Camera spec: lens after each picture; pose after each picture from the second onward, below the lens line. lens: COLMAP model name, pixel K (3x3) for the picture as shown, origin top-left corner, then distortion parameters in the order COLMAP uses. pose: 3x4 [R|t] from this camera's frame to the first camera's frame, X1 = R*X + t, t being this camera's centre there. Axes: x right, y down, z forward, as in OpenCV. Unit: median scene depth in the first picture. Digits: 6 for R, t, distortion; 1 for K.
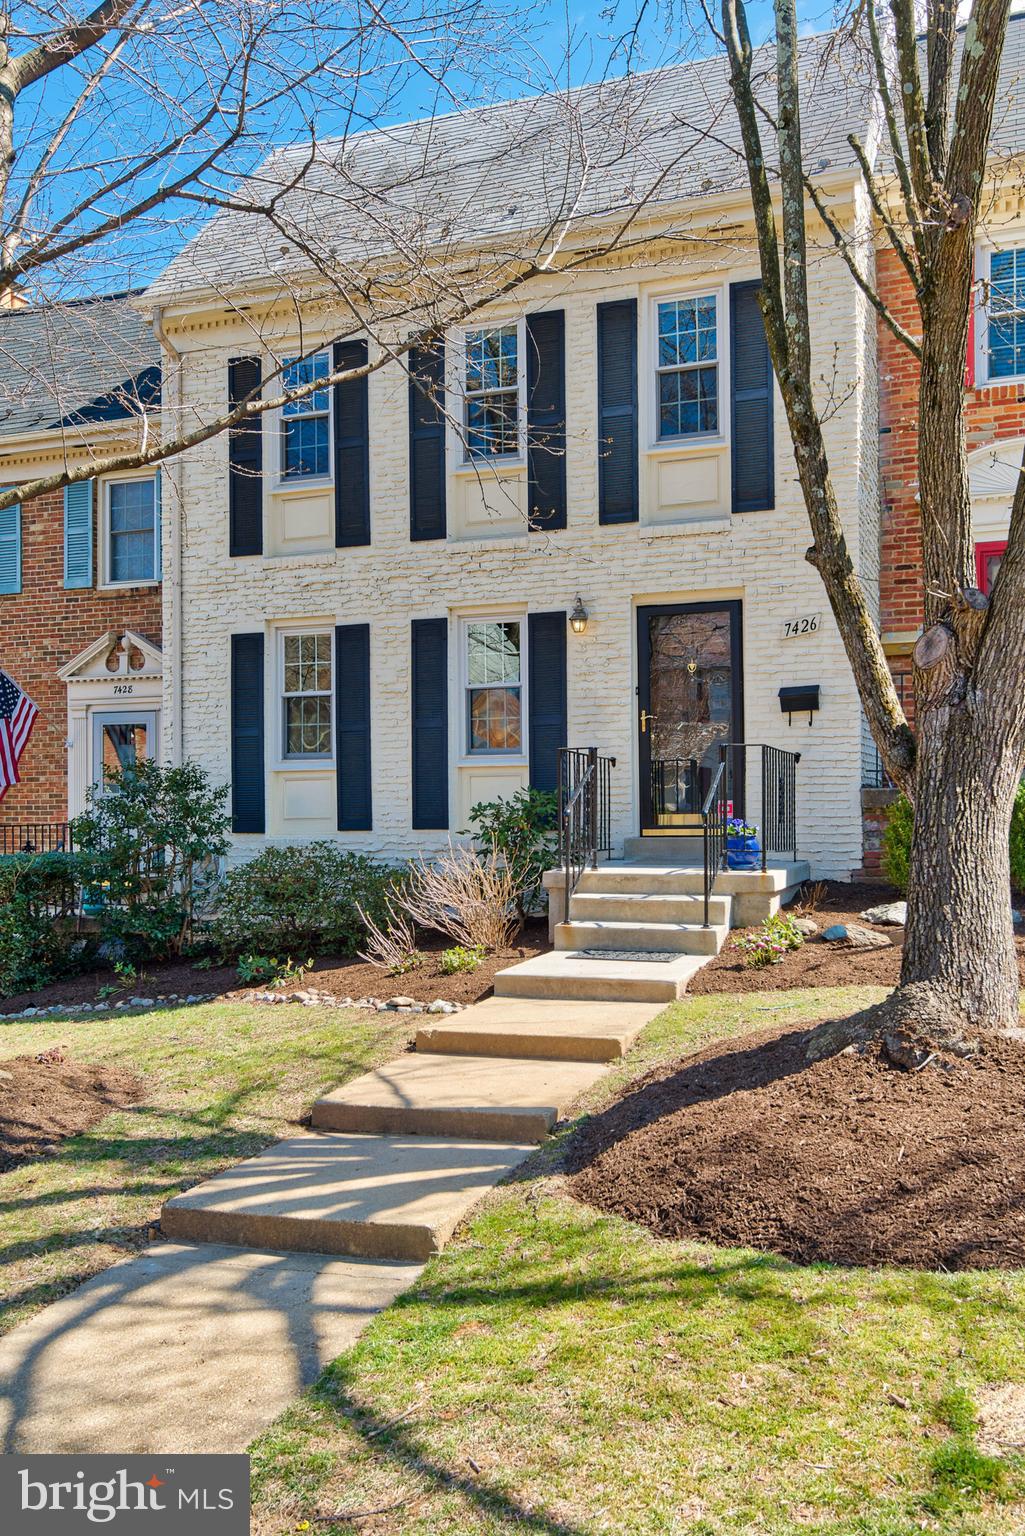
lens RADIAL K [[1302.0, 0, 602.1], [0, 1302.0, 791.3], [0, 0, 1]] dist [0.030702, 0.001386]
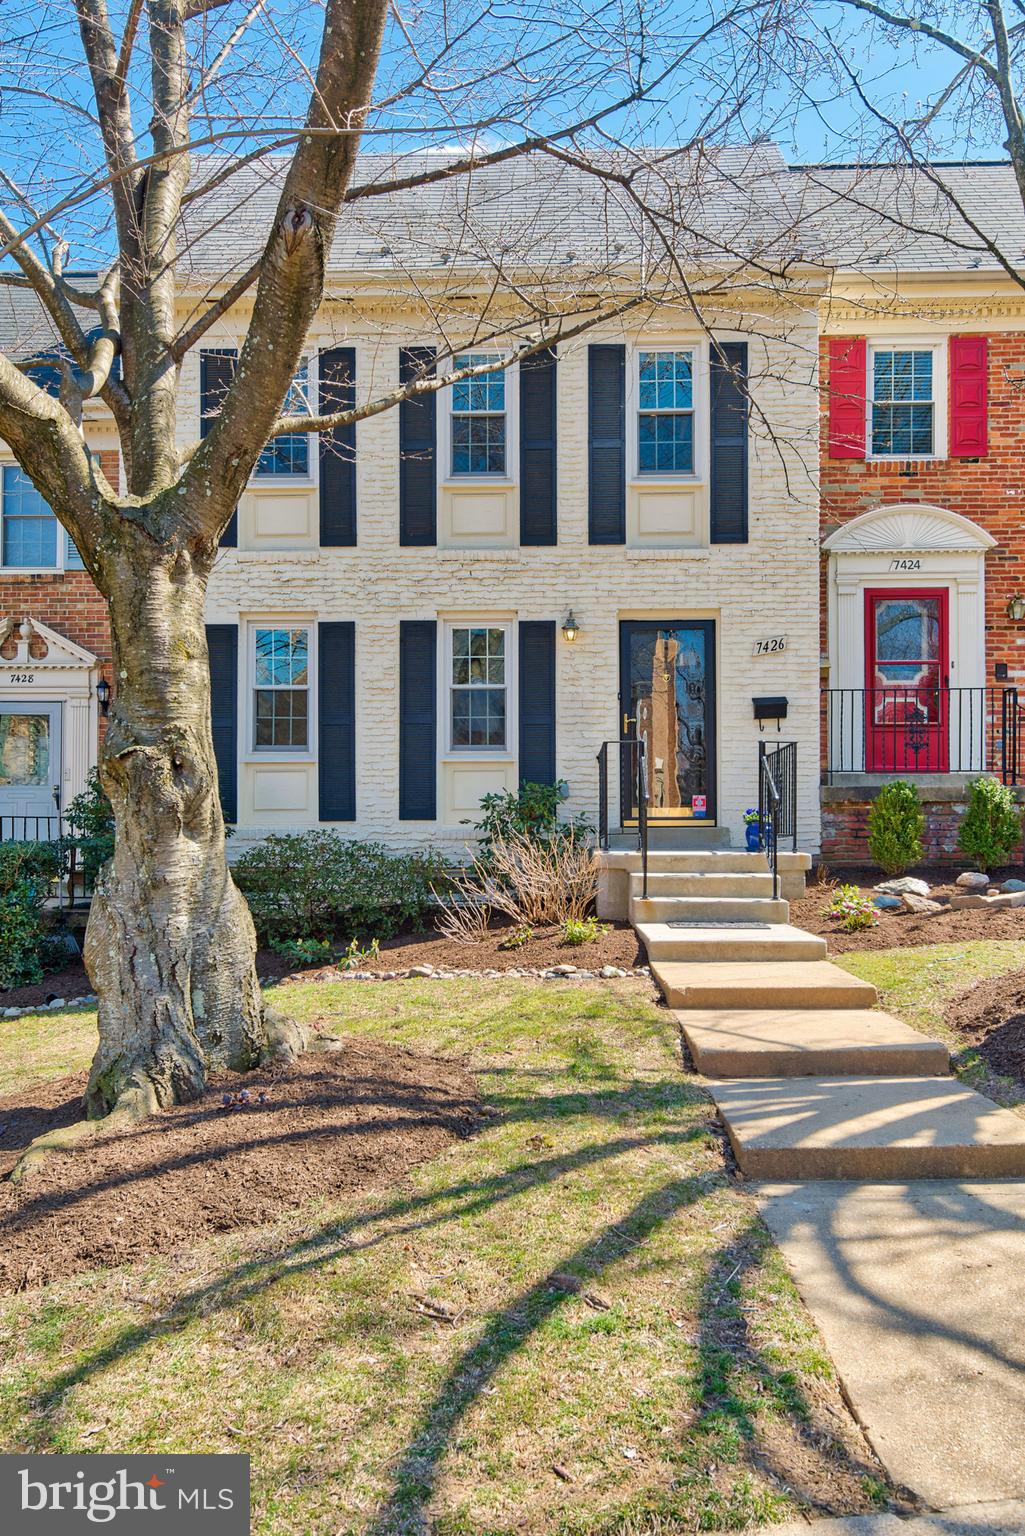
lens RADIAL K [[1126.2, 0, 512.7], [0, 1126.2, 817.6], [0, 0, 1]] dist [0.025261, 0.001594]
pose [[0.948611, 0.013566, 0.316155, -0.362085], [-0.011415, 0.999897, -0.008656, 0.035772], [-0.316240, 0.004603, 0.948668, 0.115170]]
